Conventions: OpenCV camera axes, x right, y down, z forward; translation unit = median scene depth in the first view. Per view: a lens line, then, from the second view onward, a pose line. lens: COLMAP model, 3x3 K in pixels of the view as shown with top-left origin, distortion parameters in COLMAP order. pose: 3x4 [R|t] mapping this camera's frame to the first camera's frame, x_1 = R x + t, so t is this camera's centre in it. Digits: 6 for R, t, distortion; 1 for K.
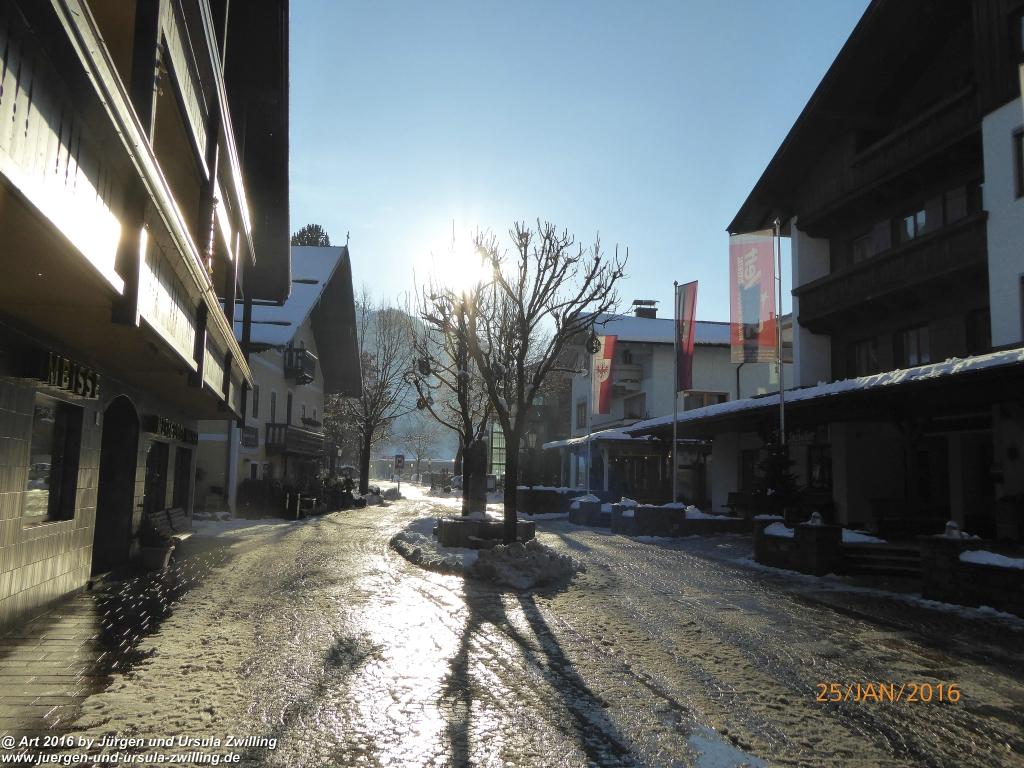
lens RADIAL K [[1002.2, 0, 512.0], [0, 1002.2, 384.0], [0, 0, 1]] dist [-0.019243, 0.004807]
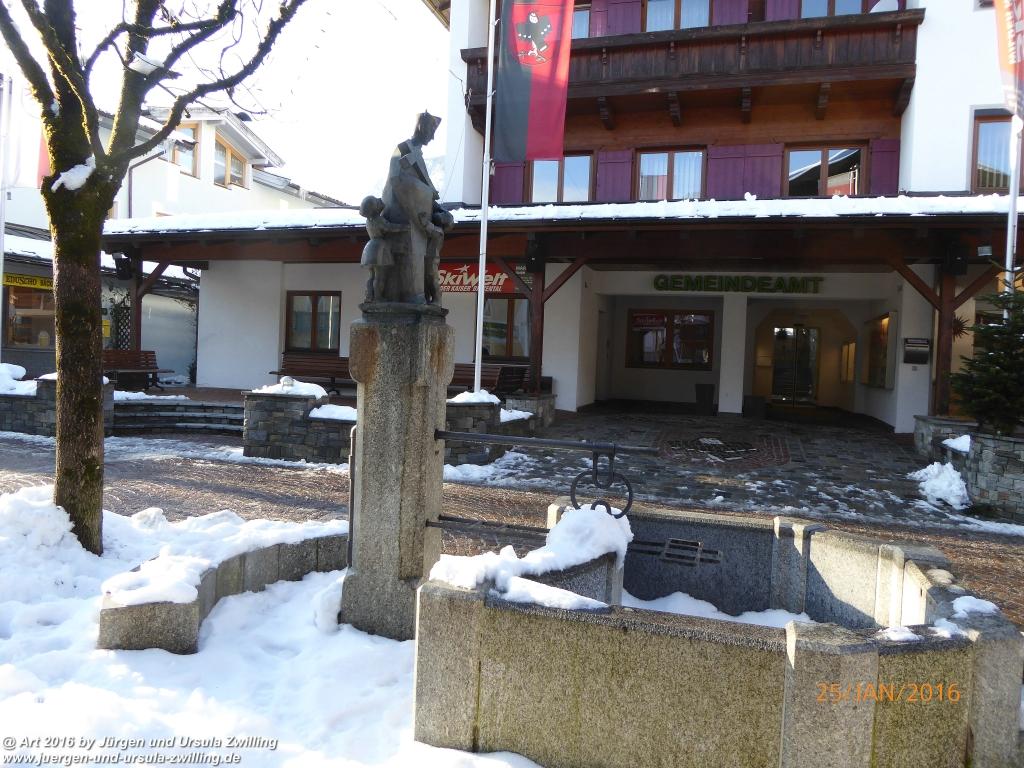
lens RADIAL K [[682.7, 0, 512.0], [0, 682.7, 384.0], [0, 0, 1]] dist [-0.001891, 0.001119]
pose [[0.449283, -0.033288, 0.892769, -0.126616], [-0.125919, 0.986971, 0.100168, 0.085560], [-0.884471, -0.157420, 0.439238, 0.890562]]
